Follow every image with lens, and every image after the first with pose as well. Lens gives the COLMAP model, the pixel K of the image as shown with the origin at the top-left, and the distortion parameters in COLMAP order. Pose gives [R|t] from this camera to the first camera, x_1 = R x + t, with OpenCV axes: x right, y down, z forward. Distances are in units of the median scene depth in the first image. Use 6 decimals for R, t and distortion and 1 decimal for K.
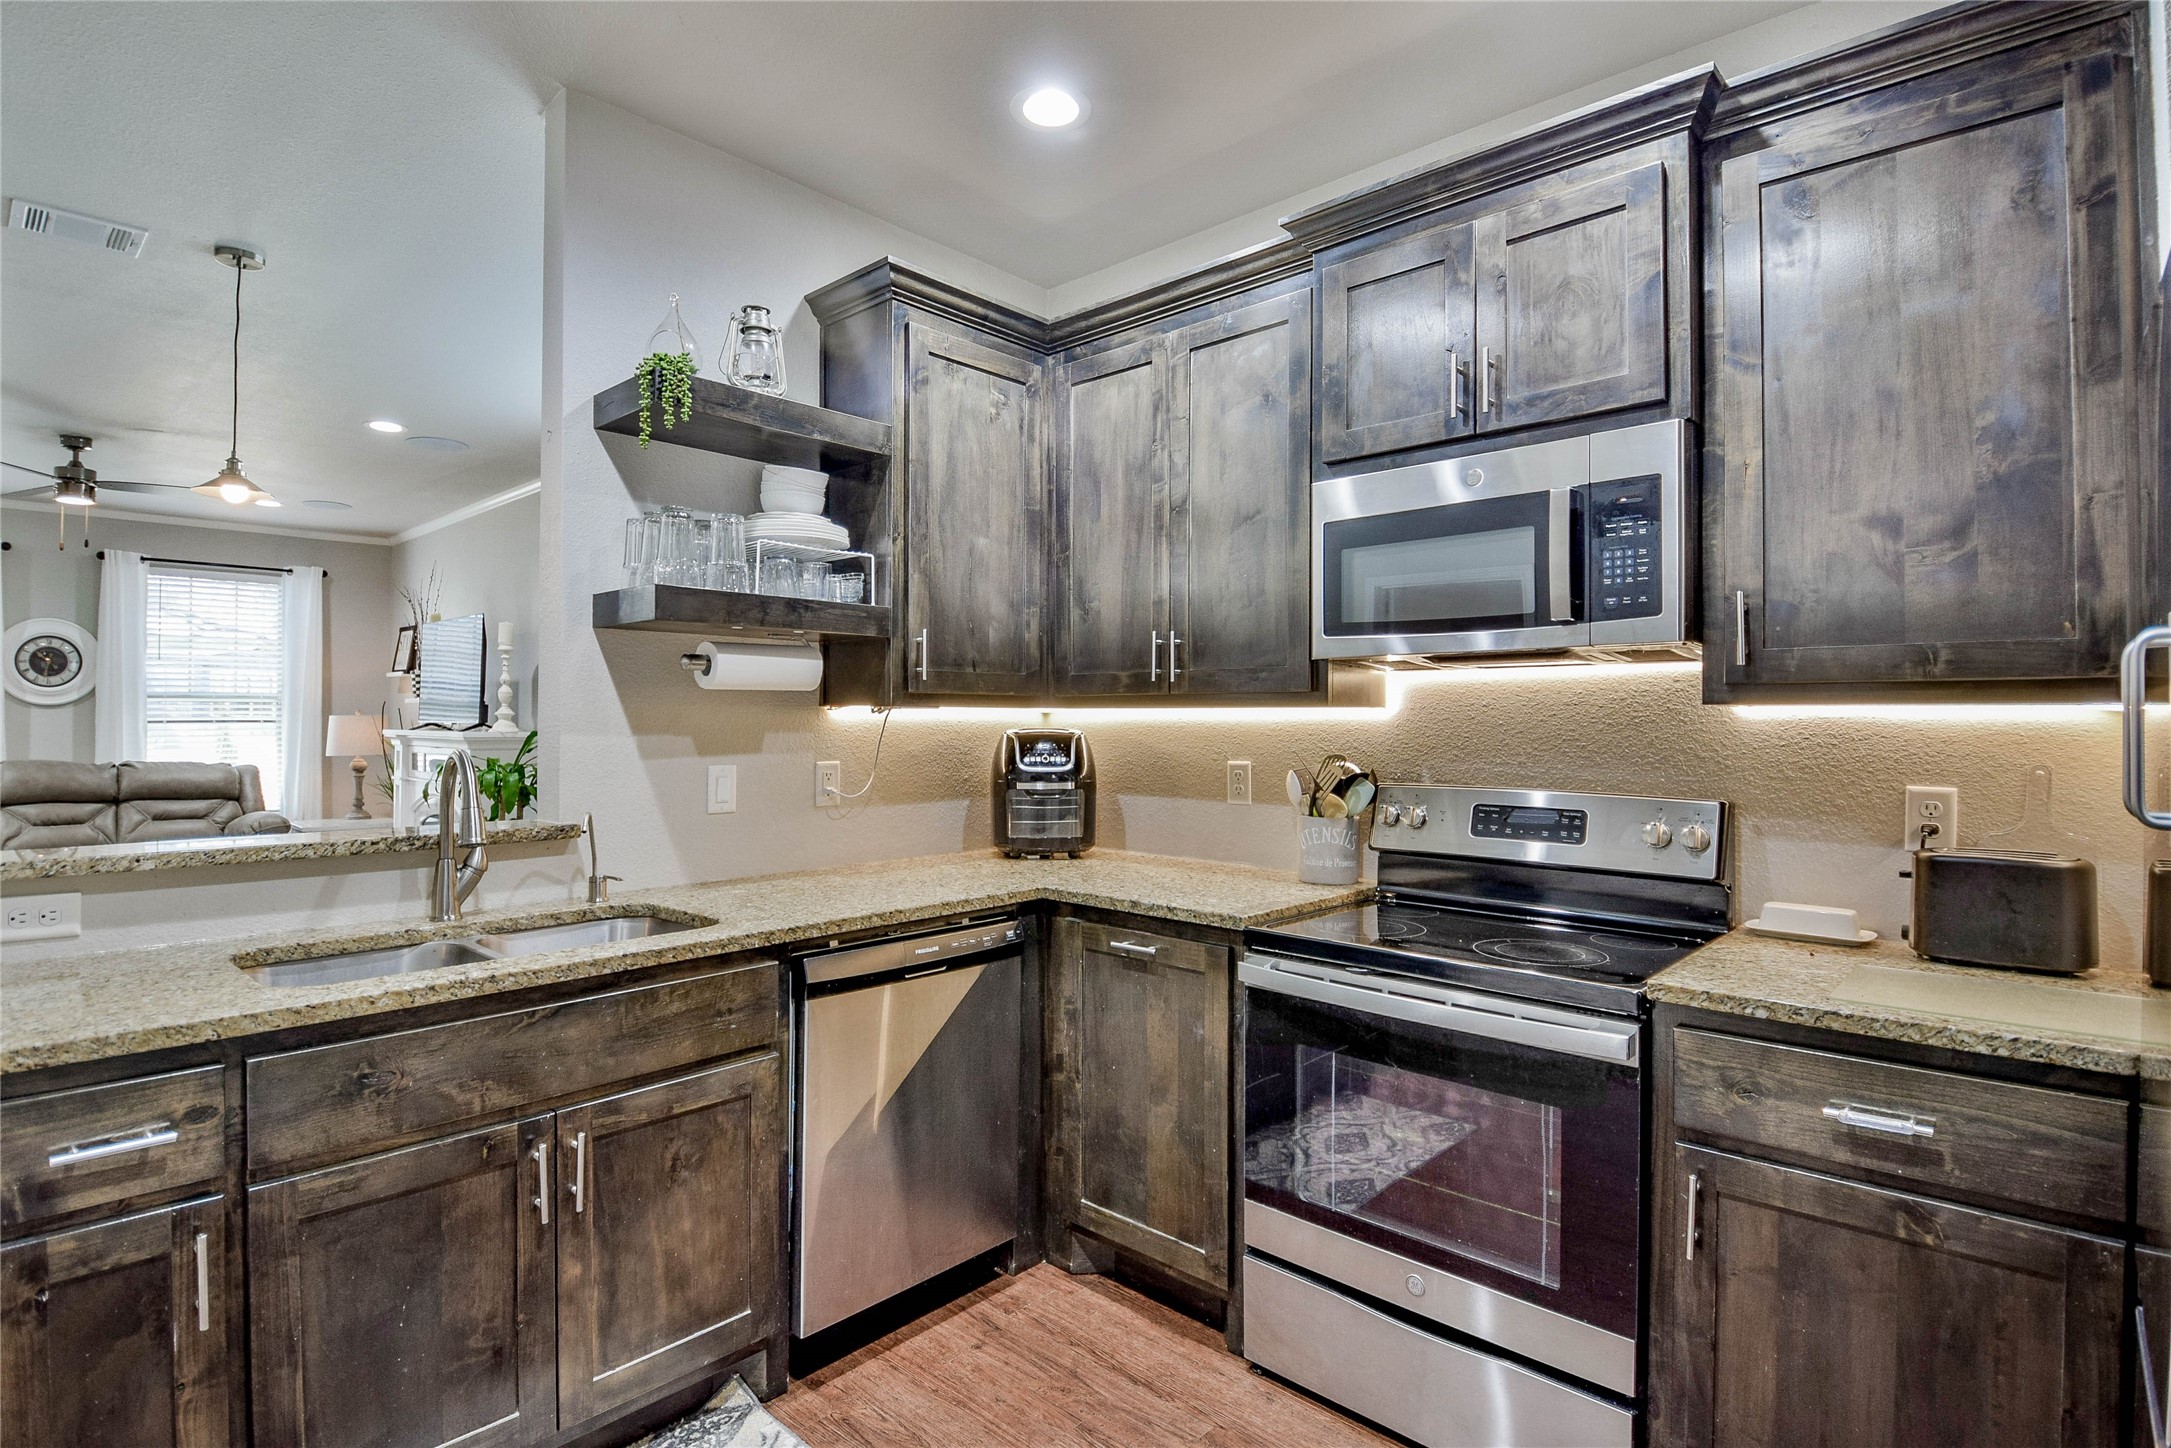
lens RADIAL K [[1067.5, 0, 1073.9], [0, 1067.5, 712.9], [0, 0, 1]] dist [0.018213, -0.029181]
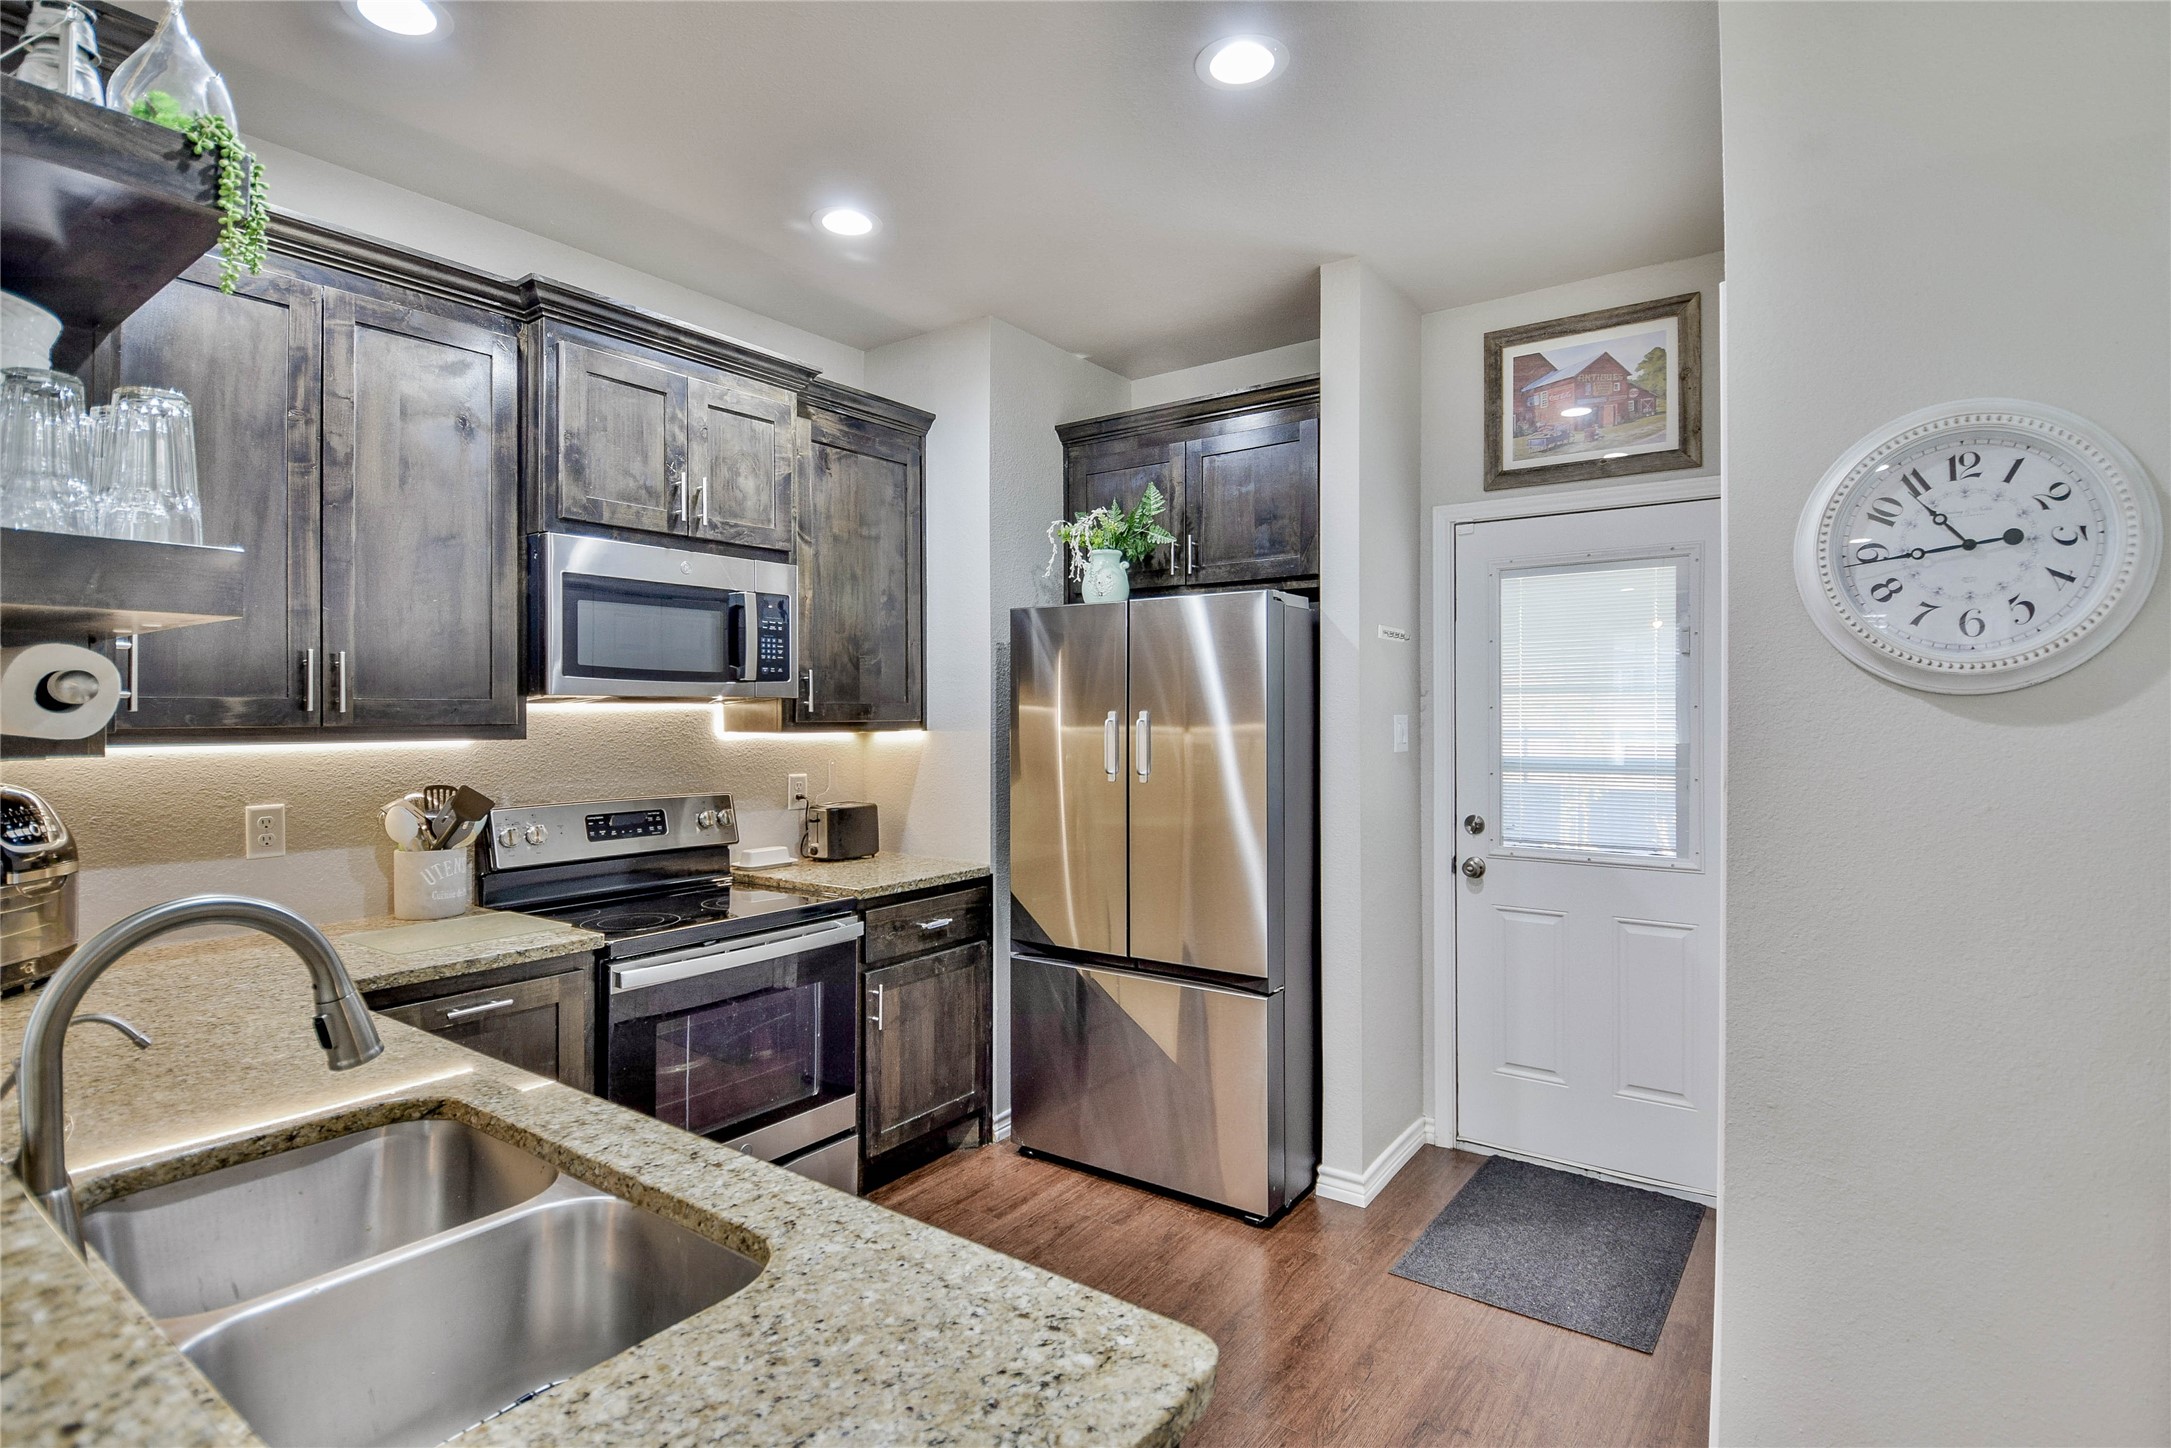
lens RADIAL K [[1067.5, 0, 1090.9], [0, 1067.5, 714.8], [0, 0, 1]] dist [0.018213, -0.029181]
pose [[-0.126291, -0.005685, 0.991977, -0.939191], [-0.006584, 0.999966, 0.004893, -0.040759], [-0.991971, -0.005913, -0.126324, 0.609674]]
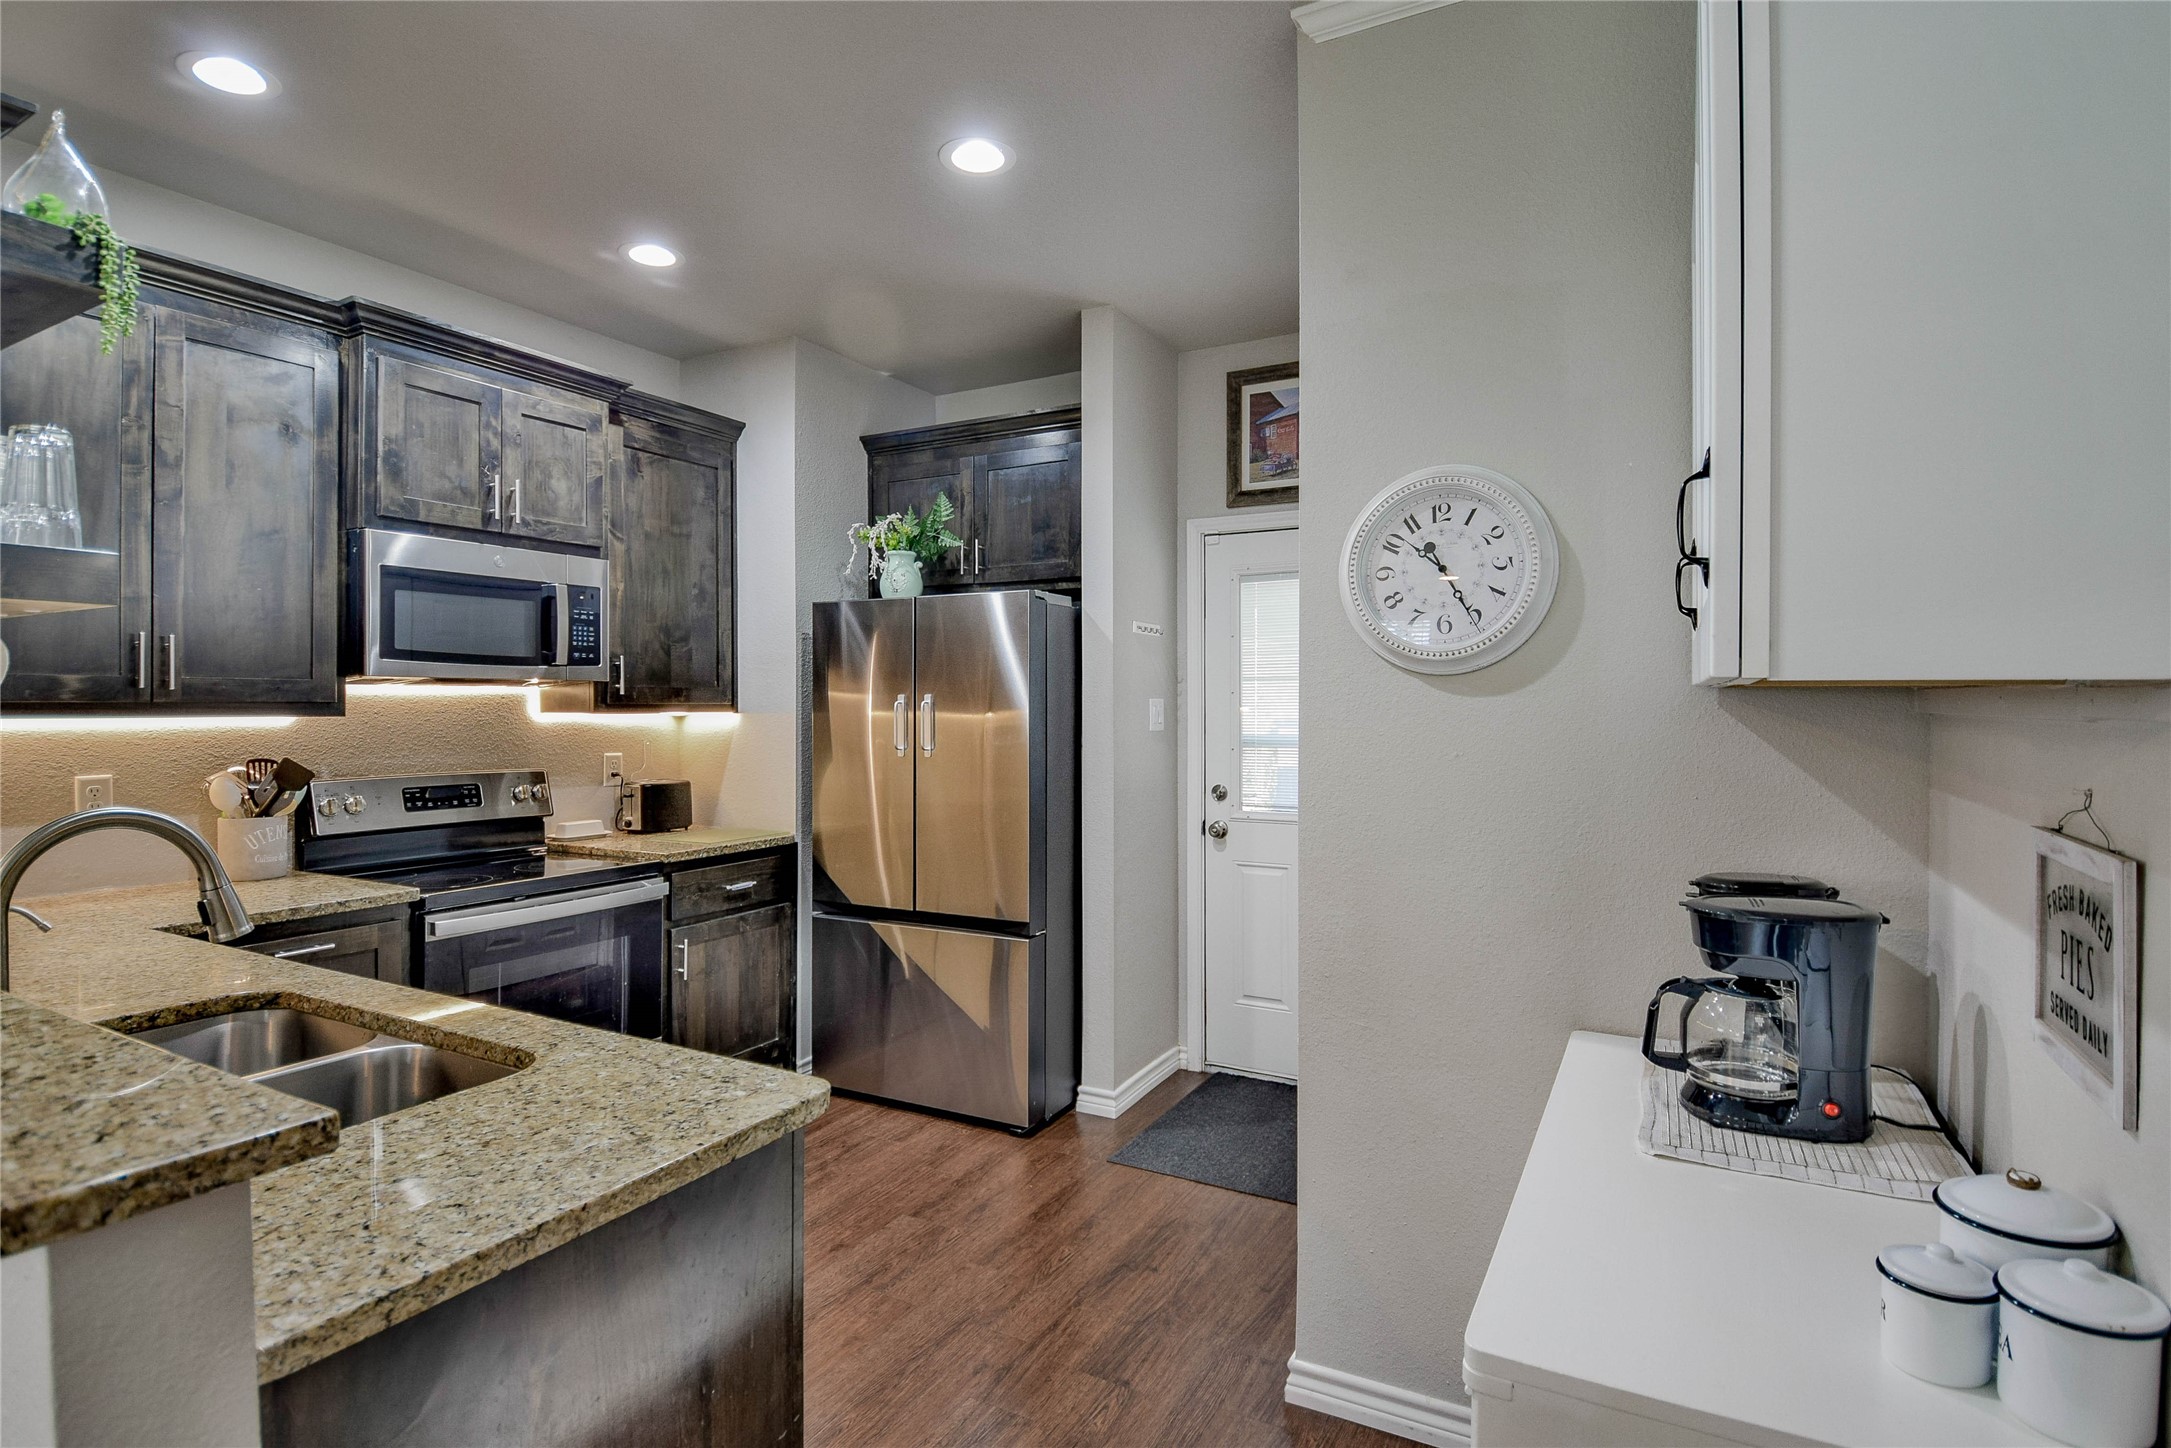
lens RADIAL K [[1067.5, 0, 1077.5], [0, 1067.5, 711.3], [0, 0, 1]] dist [0.018213, -0.029181]
pose [[-0.242245, -0.009165, 0.970172, -1.153580], [-0.008889, 0.999934, 0.007226, -0.027530], [-0.970174, -0.006873, -0.242310, 0.534721]]
